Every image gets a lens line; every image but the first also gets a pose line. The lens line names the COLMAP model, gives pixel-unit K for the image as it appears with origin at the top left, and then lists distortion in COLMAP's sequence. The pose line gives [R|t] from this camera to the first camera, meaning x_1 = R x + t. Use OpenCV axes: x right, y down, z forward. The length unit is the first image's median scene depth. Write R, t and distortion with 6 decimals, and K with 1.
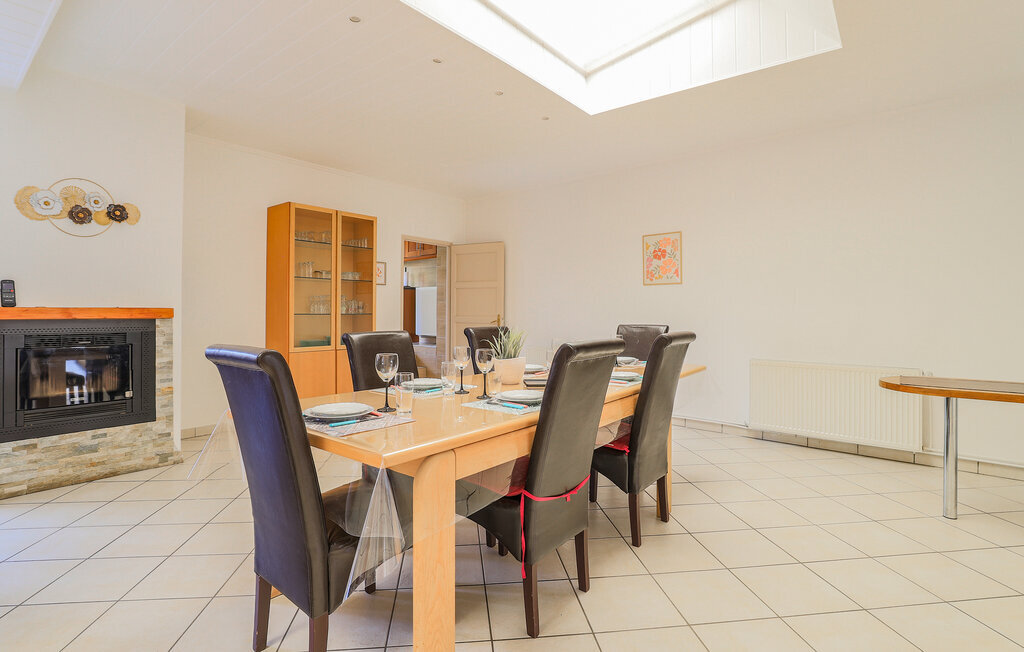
lens RADIAL K [[499.3, 0, 495.7], [0, 499.3, 307.9], [0, 0, 1]] dist [-0.001895, -0.000206]
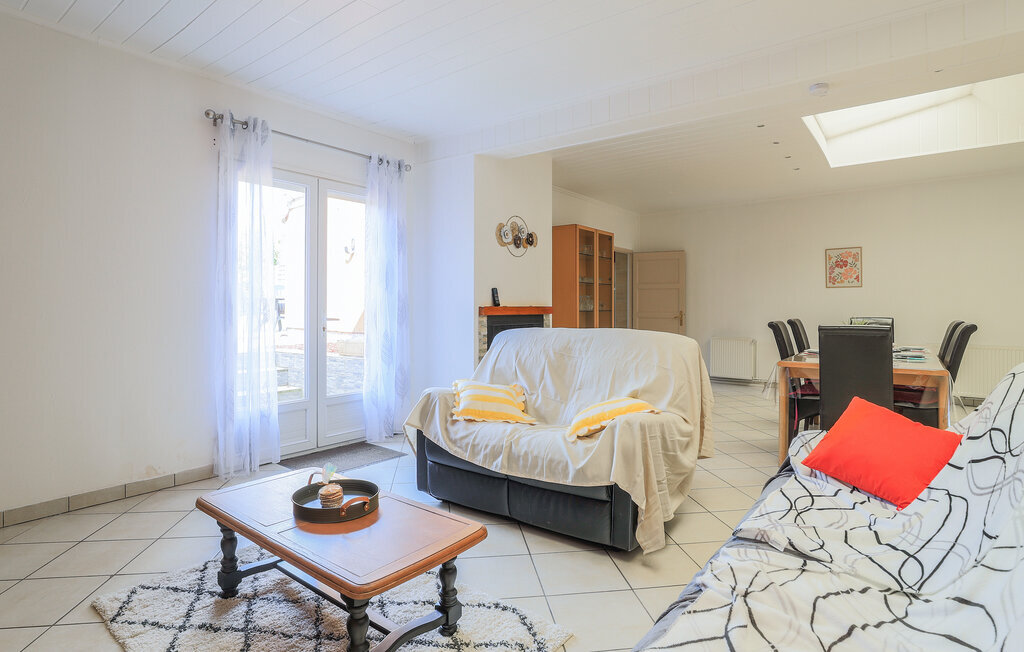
lens RADIAL K [[518.7, 0, 530.1], [0, 518.7, 312.1], [0, 0, 1]] dist [0.001696, 0.000197]
pose [[0.998491, -0.003474, 0.054812, -0.569696], [0.002700, 0.999895, 0.014203, -0.003893], [-0.054856, -0.014033, 0.998396, -0.314227]]
